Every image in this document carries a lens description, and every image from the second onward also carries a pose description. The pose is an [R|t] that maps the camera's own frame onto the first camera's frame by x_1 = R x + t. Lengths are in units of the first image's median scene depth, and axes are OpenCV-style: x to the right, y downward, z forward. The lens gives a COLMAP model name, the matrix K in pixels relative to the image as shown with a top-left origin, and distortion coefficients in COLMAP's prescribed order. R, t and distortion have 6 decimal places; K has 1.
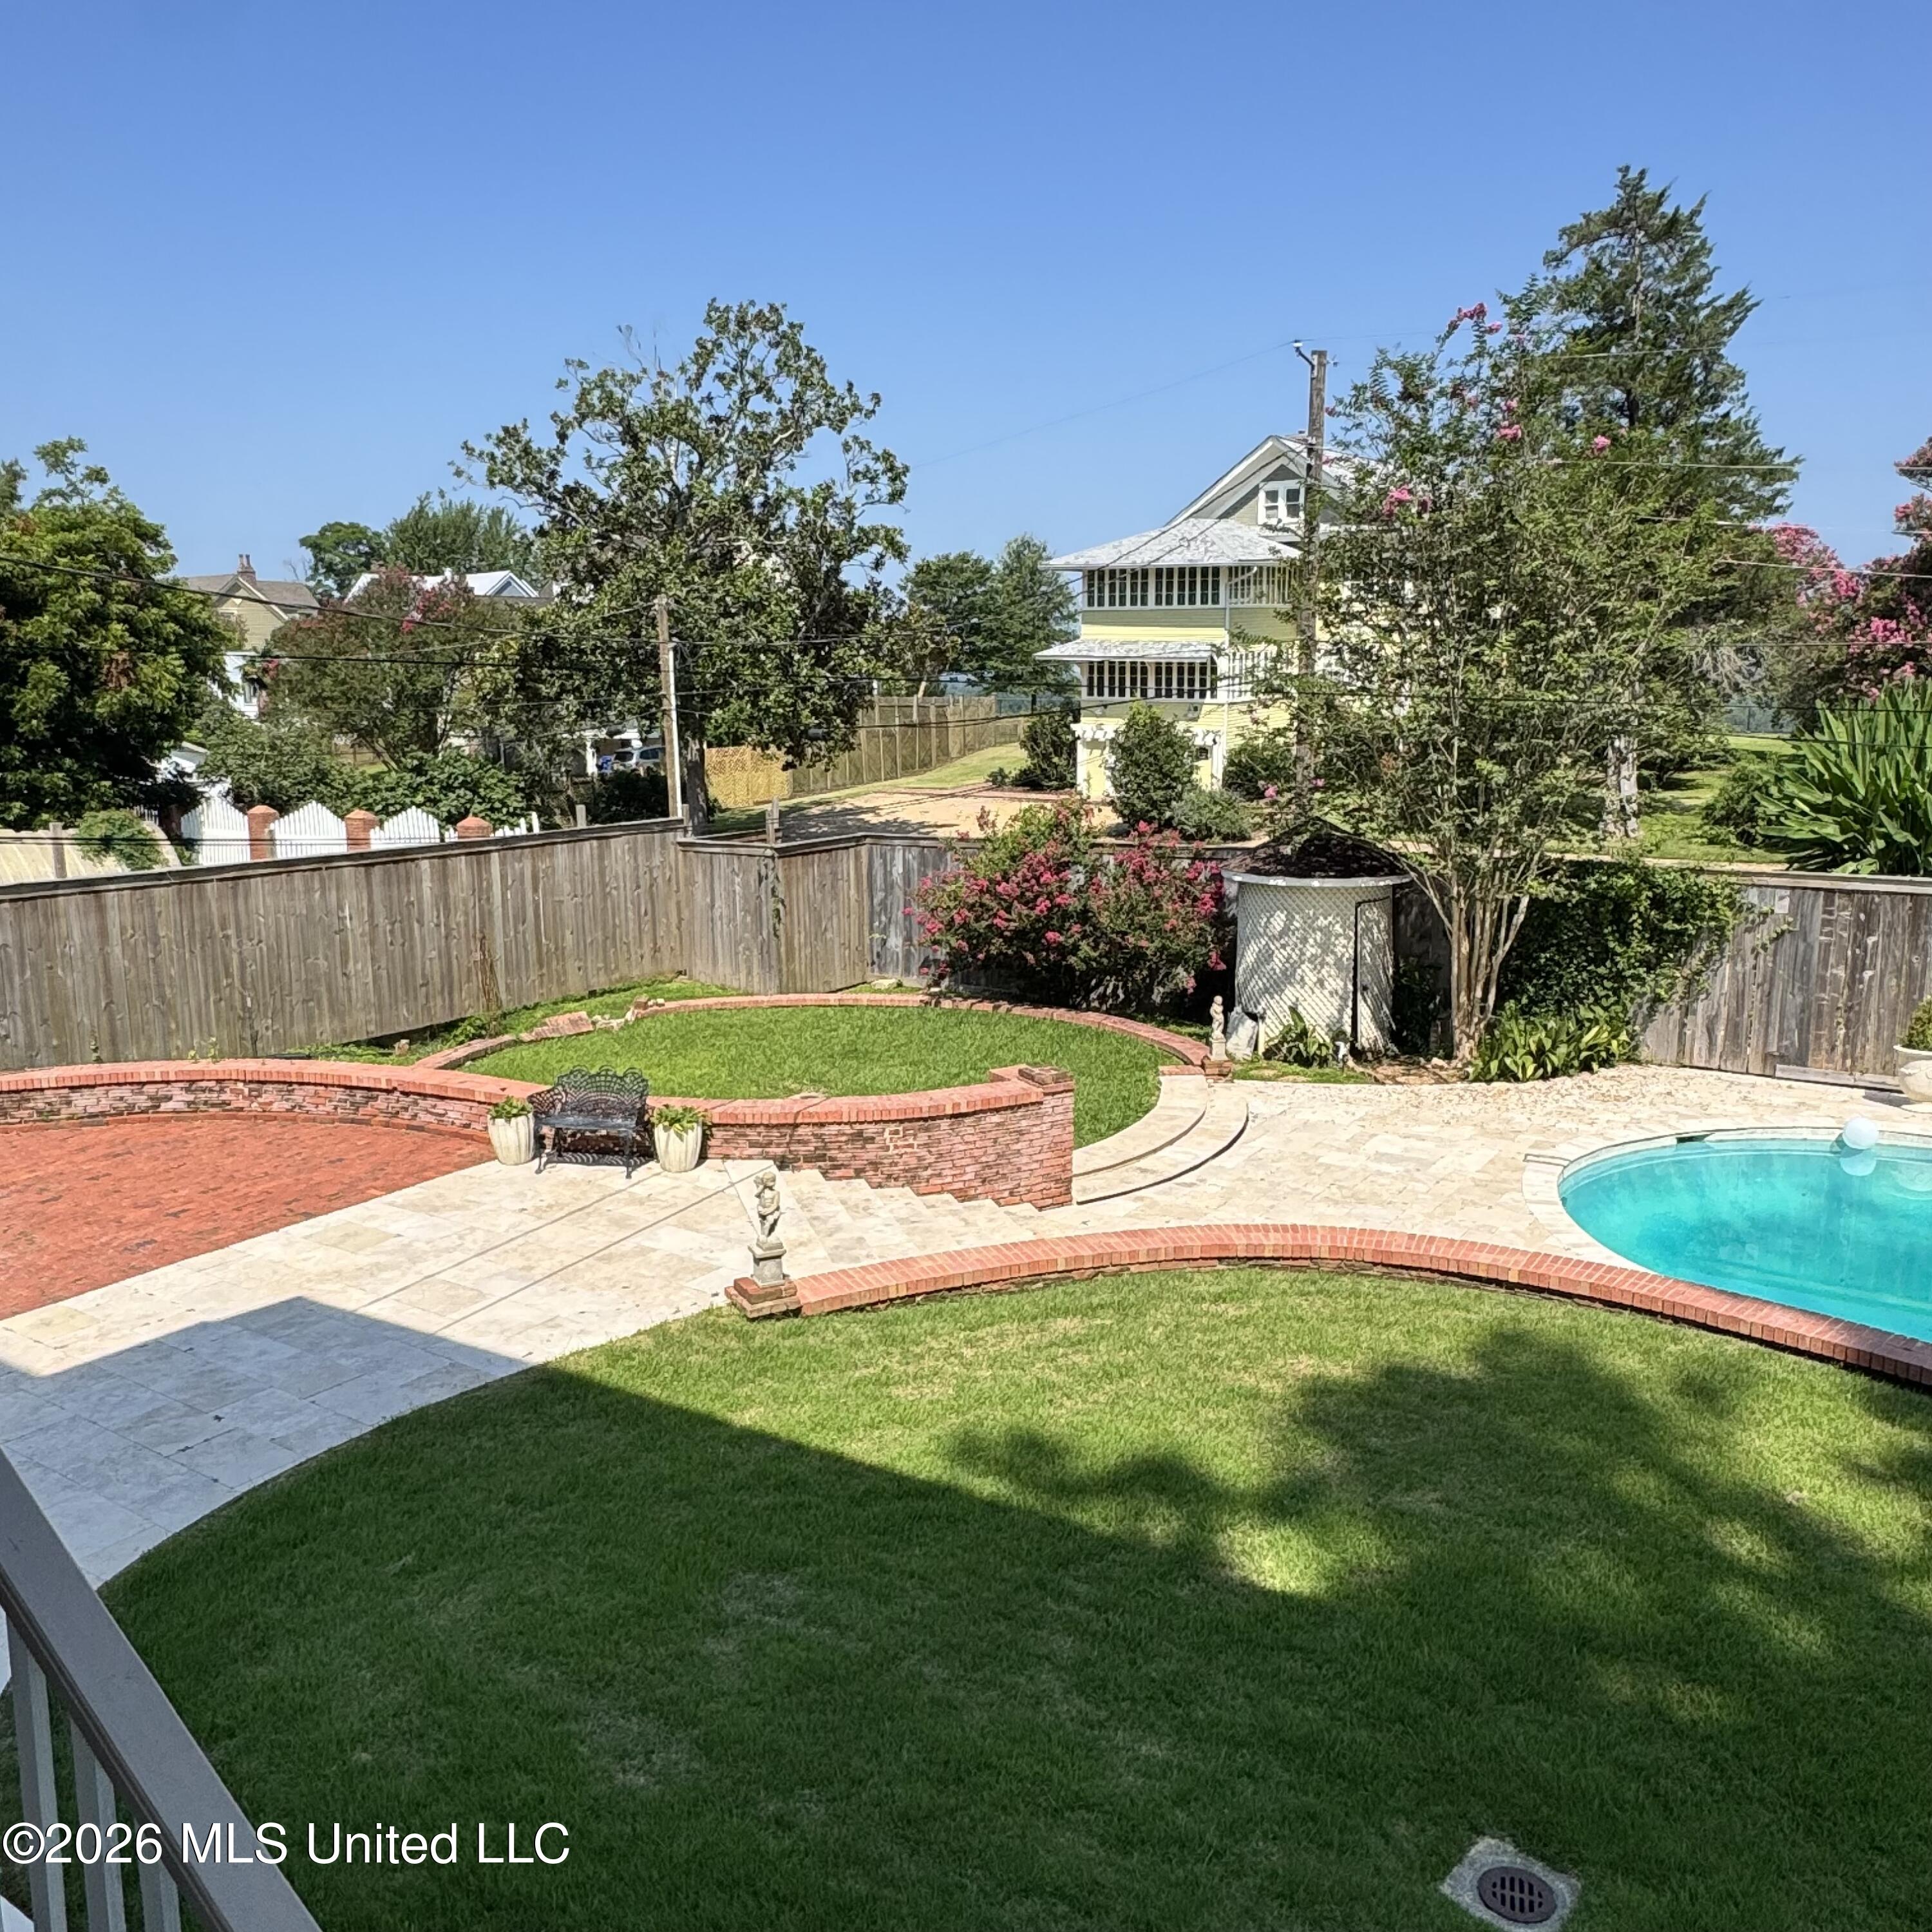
lens RADIAL K [[1612.2, 0, 959.8], [0, 1612.2, 975.5], [0, 0, 1]] dist [-0.003445, 0.001610]
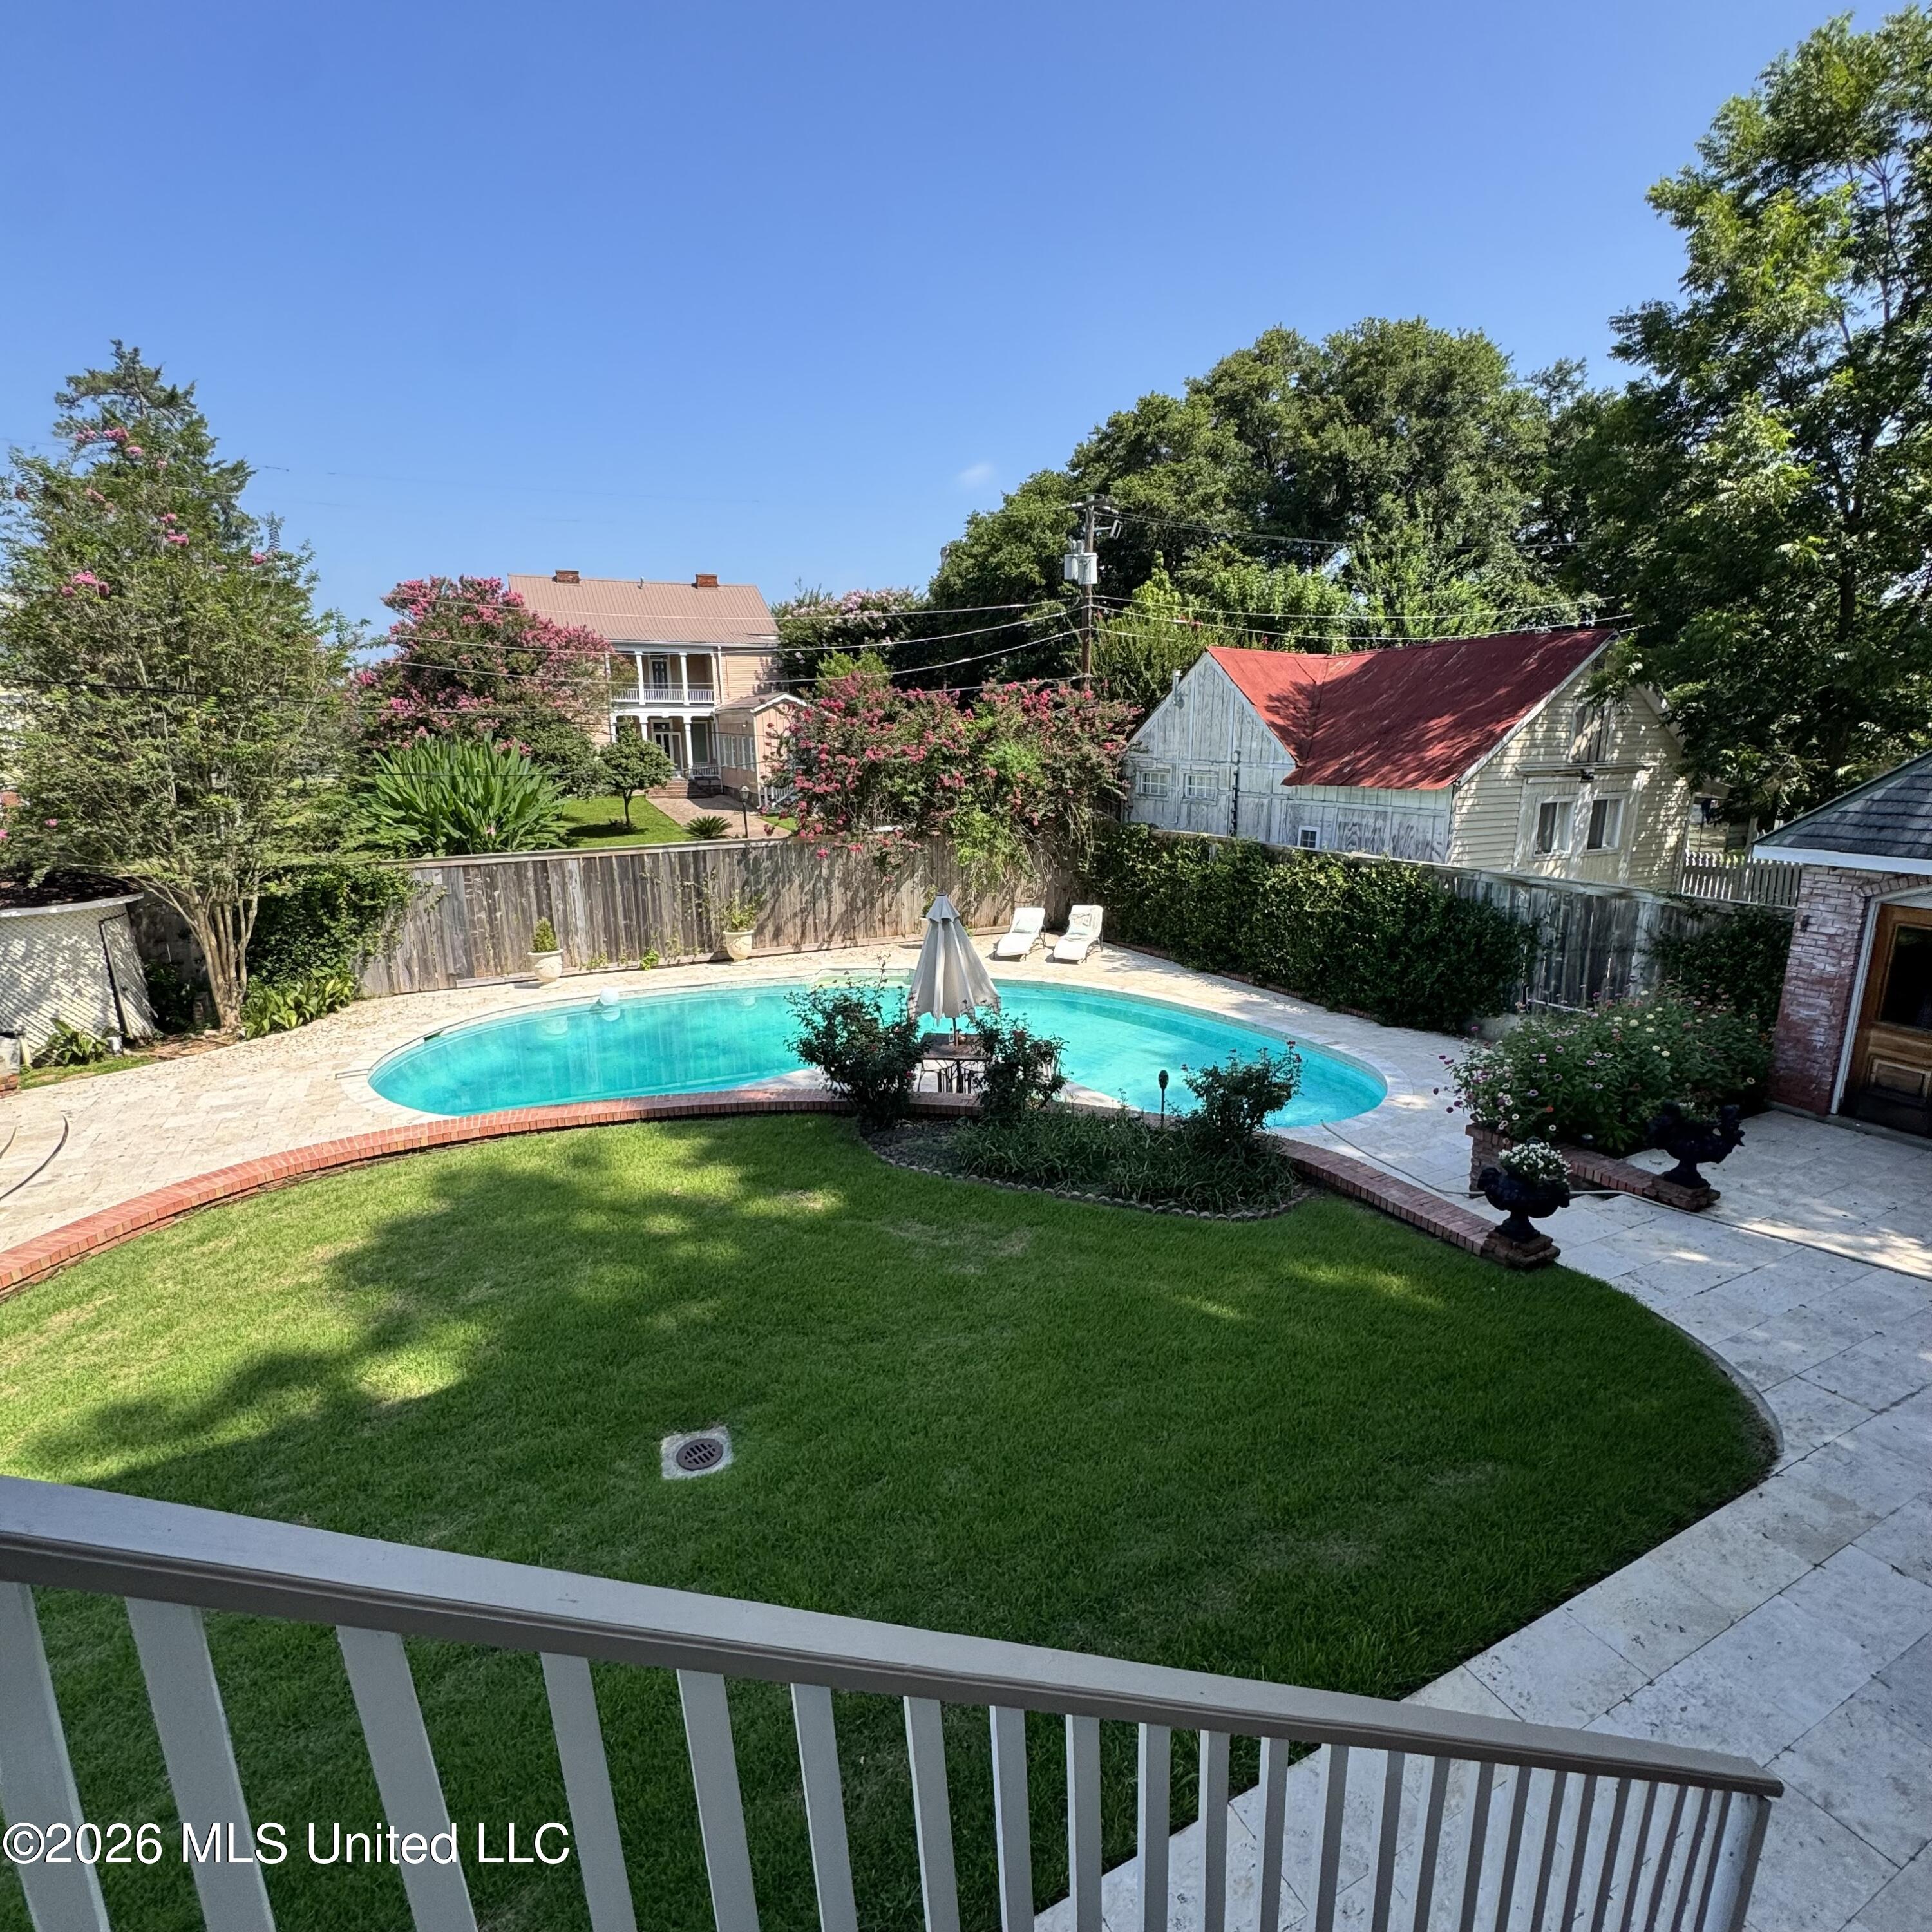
lens RADIAL K [[1033.1, 0, 969.0], [0, 1033.1, 967.6], [0, 0, 1]] dist [-0.002326, -0.000318]
pose [[0.496668, -0.192965, 0.846218, -0.094456], [0.164870, 0.978196, 0.126294, -0.001388], [-0.852138, 0.076790, 0.517653, 0.053116]]
